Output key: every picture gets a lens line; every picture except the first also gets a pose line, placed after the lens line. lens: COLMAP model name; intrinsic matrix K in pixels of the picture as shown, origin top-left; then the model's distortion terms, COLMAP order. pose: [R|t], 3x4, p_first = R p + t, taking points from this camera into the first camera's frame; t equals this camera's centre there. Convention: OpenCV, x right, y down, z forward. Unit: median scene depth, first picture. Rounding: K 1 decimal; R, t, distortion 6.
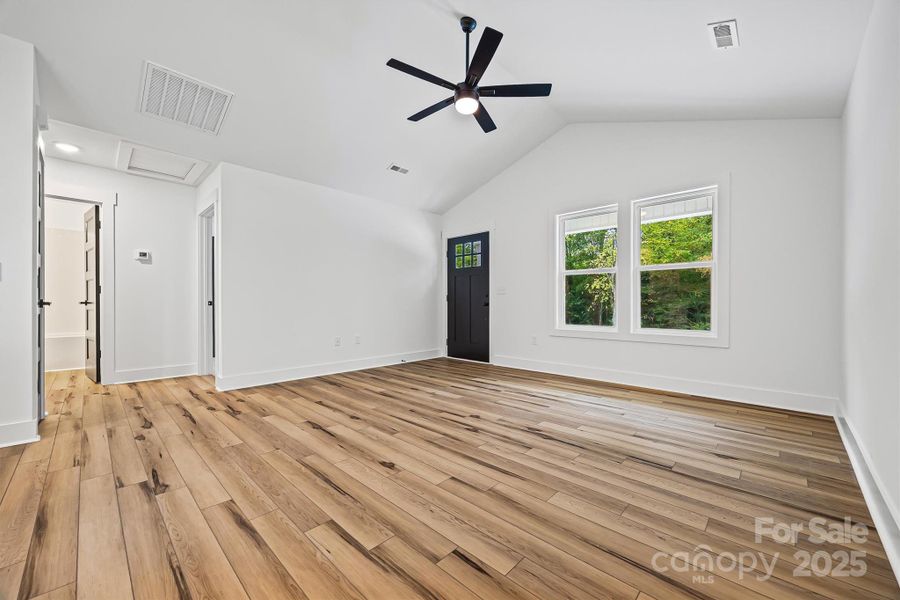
lens RADIAL K [[353.5, 0, 450.6], [0, 353.5, 305.0], [0, 0, 1]] dist [-0.000325, 0.000276]
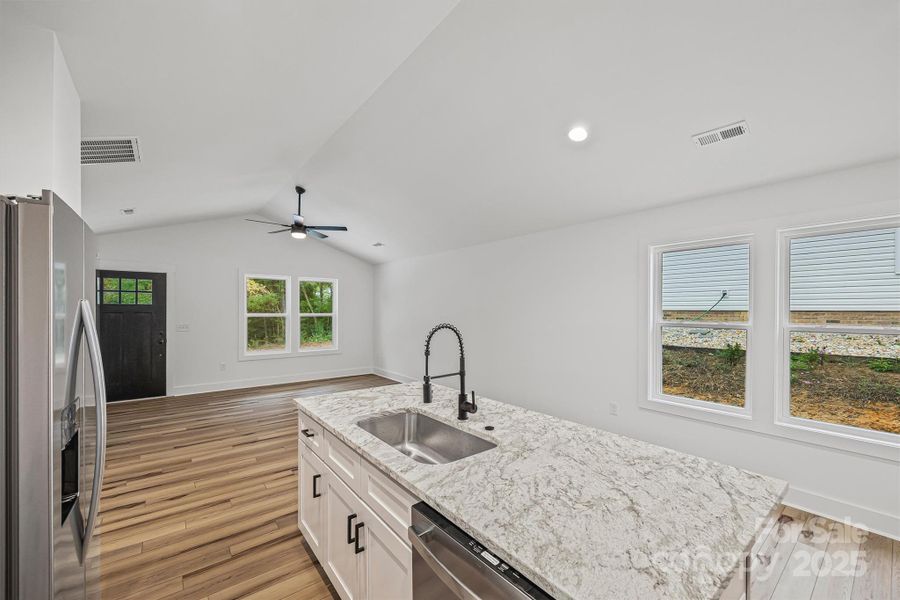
lens RADIAL K [[353.5, 0, 458.6], [0, 353.5, 312.4], [0, 0, 1]] dist [-0.000325, 0.000276]
pose [[0.115308, -0.005386, 0.993315, -0.989149], [-0.006545, 0.999959, 0.006182, -0.118070], [-0.993308, -0.007214, 0.115268, -0.007085]]
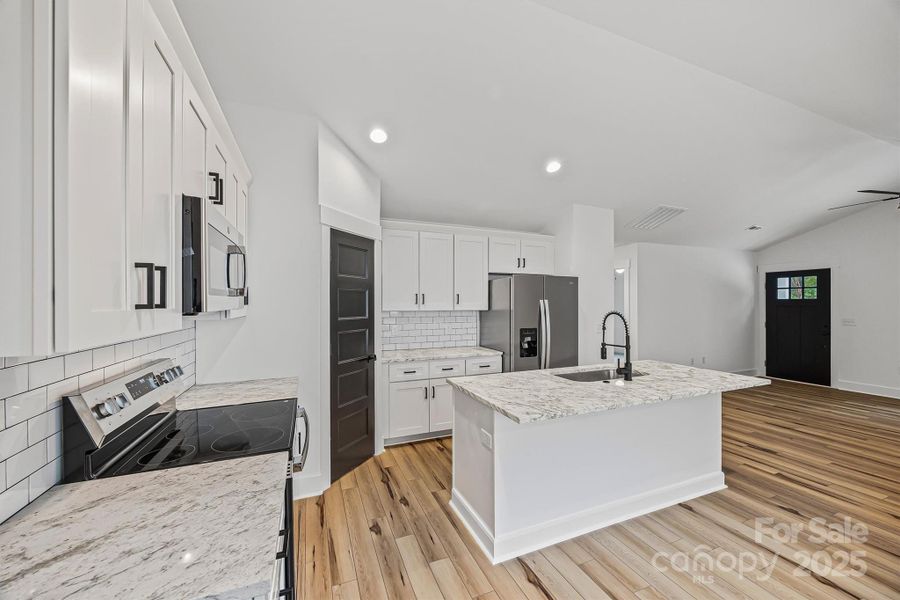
lens RADIAL K [[353.5, 0, 451.9], [0, 353.5, 304.8], [0, 0, 1]] dist [-0.000325, 0.000276]
pose [[0.919042, -0.002270, -0.394154, -0.635017], [0.003268, 0.999993, 0.001861, -0.115685], [0.394147, -0.002999, 0.919043, -0.572393]]
